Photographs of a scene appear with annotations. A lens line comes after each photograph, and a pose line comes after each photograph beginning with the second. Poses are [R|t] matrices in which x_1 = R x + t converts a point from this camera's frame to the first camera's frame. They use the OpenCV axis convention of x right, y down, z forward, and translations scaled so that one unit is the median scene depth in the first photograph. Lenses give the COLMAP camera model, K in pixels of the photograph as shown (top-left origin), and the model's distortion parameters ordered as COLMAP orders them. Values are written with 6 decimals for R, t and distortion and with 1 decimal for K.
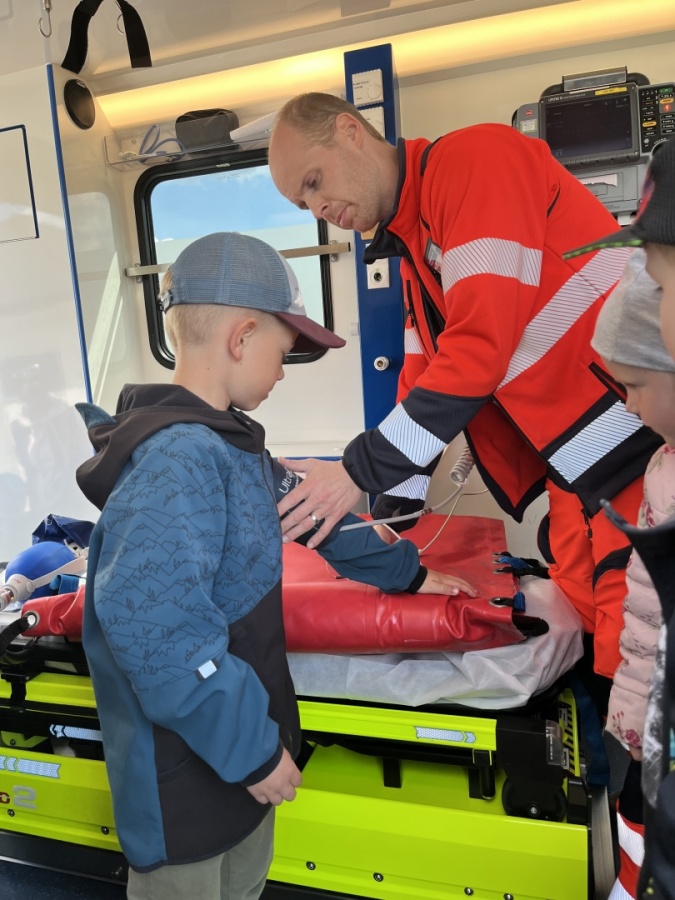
lens RADIAL K [[692.6, 0, 332.7], [0, 692.6, 463.1], [0, 0, 1]] dist [0.002182, -0.004989]
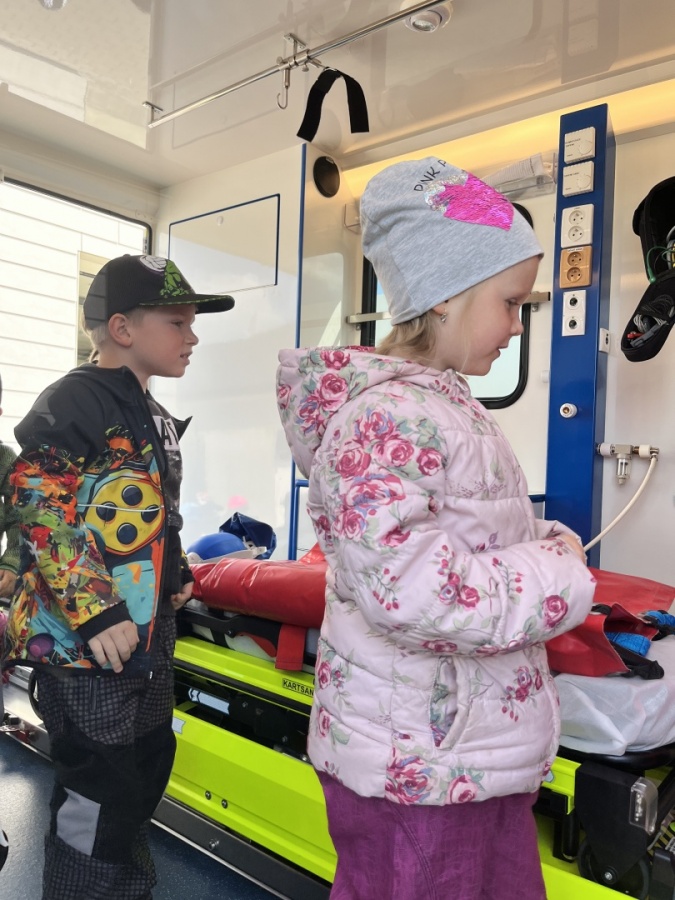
lens RADIAL K [[692.6, 0, 337.0], [0, 692.6, 451.0], [0, 0, 1]] dist [0.002182, -0.004989]
pose [[0.924099, 0.099264, -0.369037, 0.134726], [-0.151940, 0.981504, -0.116463, 0.074156], [0.350651, 0.163695, 0.922089, 0.000616]]
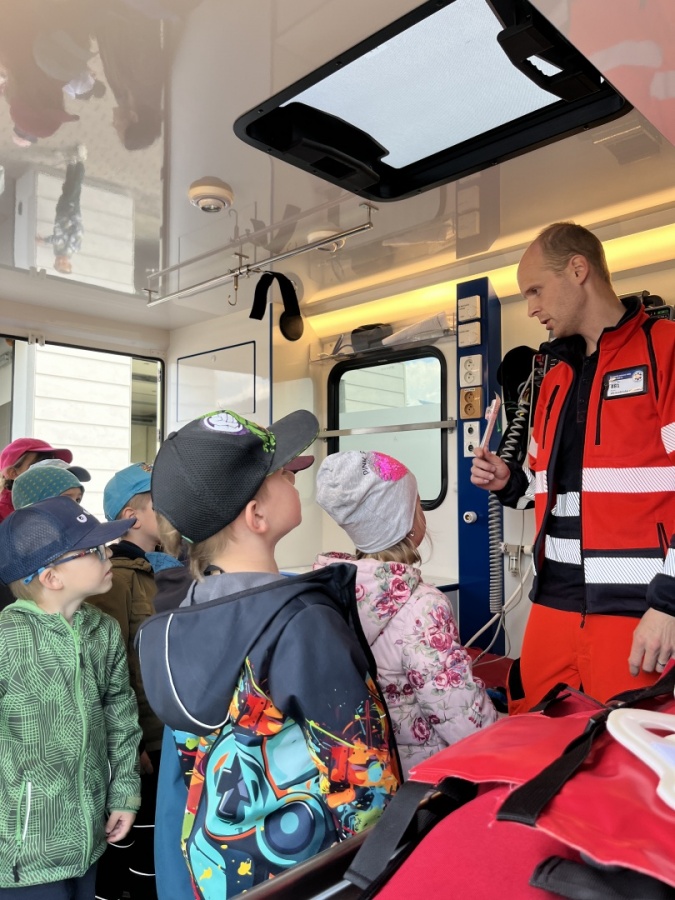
lens RADIAL K [[692.6, 0, 334.9], [0, 692.6, 452.9], [0, 0, 1]] dist [0.002182, -0.004989]
pose [[0.889505, 0.037934, -0.455347, 0.409905], [-0.128805, 0.976950, -0.170229, -0.016105], [0.438394, 0.210071, 0.873888, -0.193143]]
